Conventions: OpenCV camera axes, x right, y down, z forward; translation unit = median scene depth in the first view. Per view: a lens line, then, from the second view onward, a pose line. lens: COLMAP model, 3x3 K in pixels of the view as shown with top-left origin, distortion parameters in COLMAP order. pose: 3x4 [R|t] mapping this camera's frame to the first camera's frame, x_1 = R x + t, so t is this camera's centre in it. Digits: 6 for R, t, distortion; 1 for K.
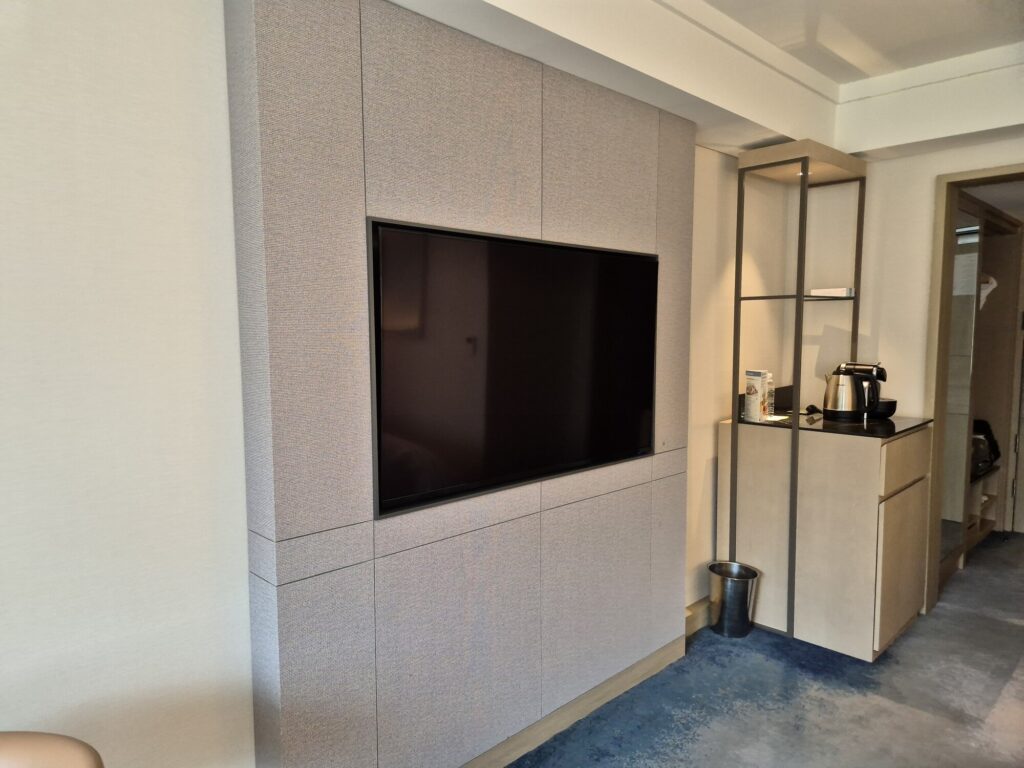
lens RADIAL K [[689.1, 0, 506.9], [0, 689.1, 378.1], [0, 0, 1]] dist [0.063692, -0.051135]
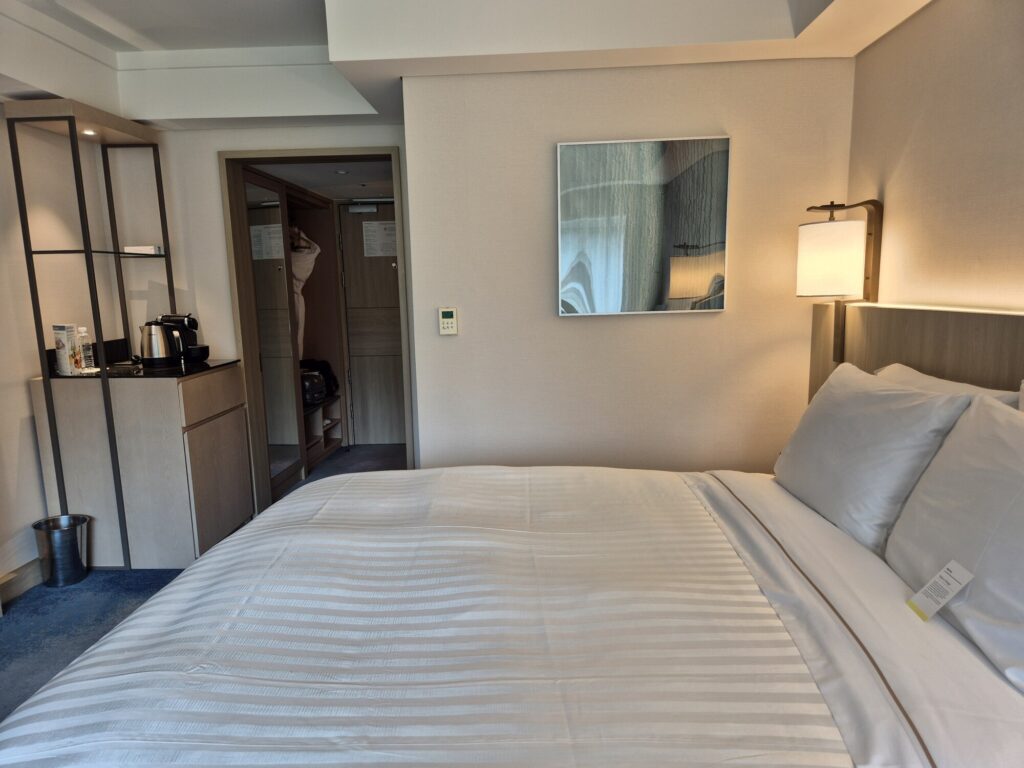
lens RADIAL K [[689.1, 0, 516.5], [0, 689.1, 389.4], [0, 0, 1]] dist [0.063692, -0.051135]
pose [[0.747852, -0.107109, 0.655168, 0.172125], [0.064950, 0.993969, 0.088359, 0.035047], [-0.660680, -0.023527, 0.750299, -0.208653]]
